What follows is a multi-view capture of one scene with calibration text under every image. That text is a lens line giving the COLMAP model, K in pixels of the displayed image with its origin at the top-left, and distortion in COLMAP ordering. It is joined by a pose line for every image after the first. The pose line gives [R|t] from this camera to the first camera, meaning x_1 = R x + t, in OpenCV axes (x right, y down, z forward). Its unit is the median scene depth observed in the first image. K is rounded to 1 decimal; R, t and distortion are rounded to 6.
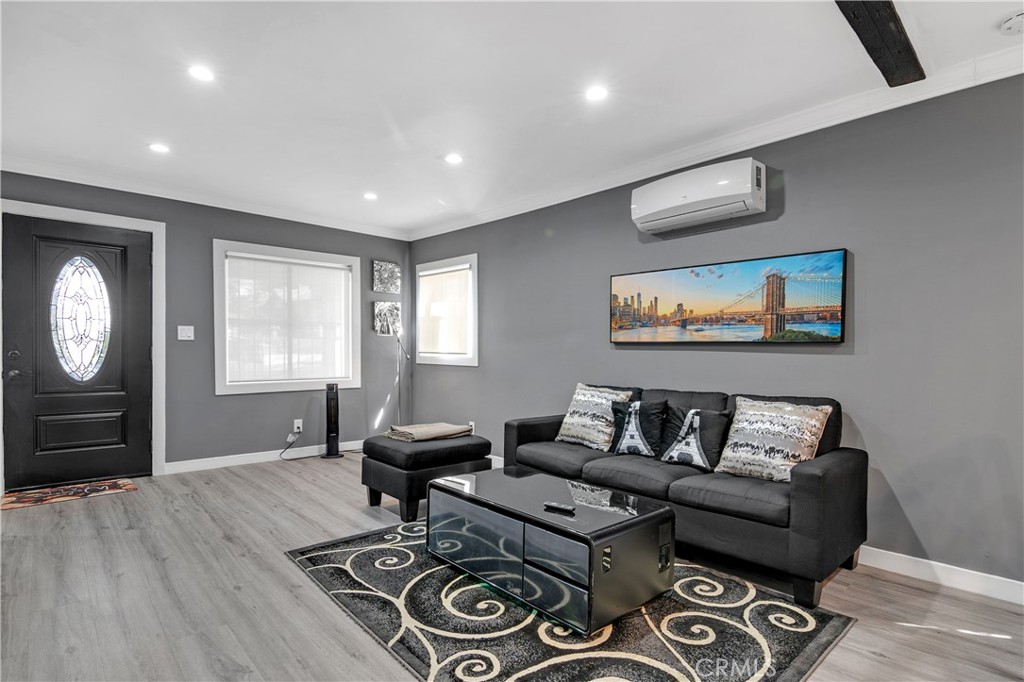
lens RADIAL K [[516.4, 0, 511.0], [0, 516.4, 343.9], [0, 0, 1]] dist [-0.001990, -0.001646]
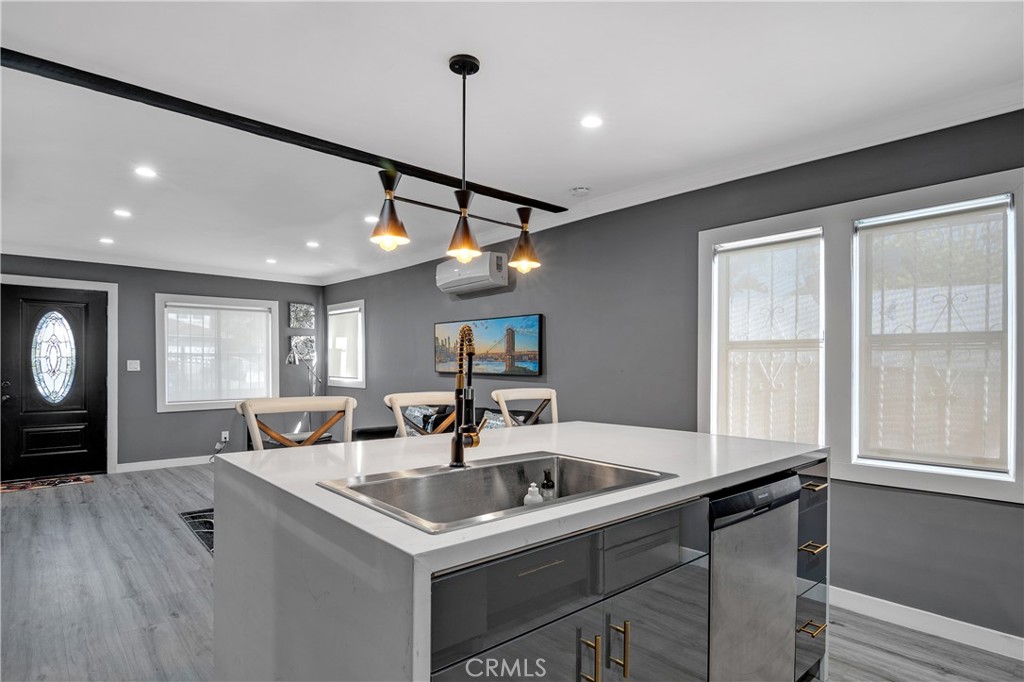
lens RADIAL K [[545.7, 0, 509.8], [0, 545.7, 348.2], [0, 0, 1]] dist [-0.001859, -0.001365]
pose [[0.999849, -0.008675, -0.015066, 0.414896], [0.008431, 0.999834, -0.016176, -0.040598], [0.015204, 0.016047, 0.999756, -0.445766]]
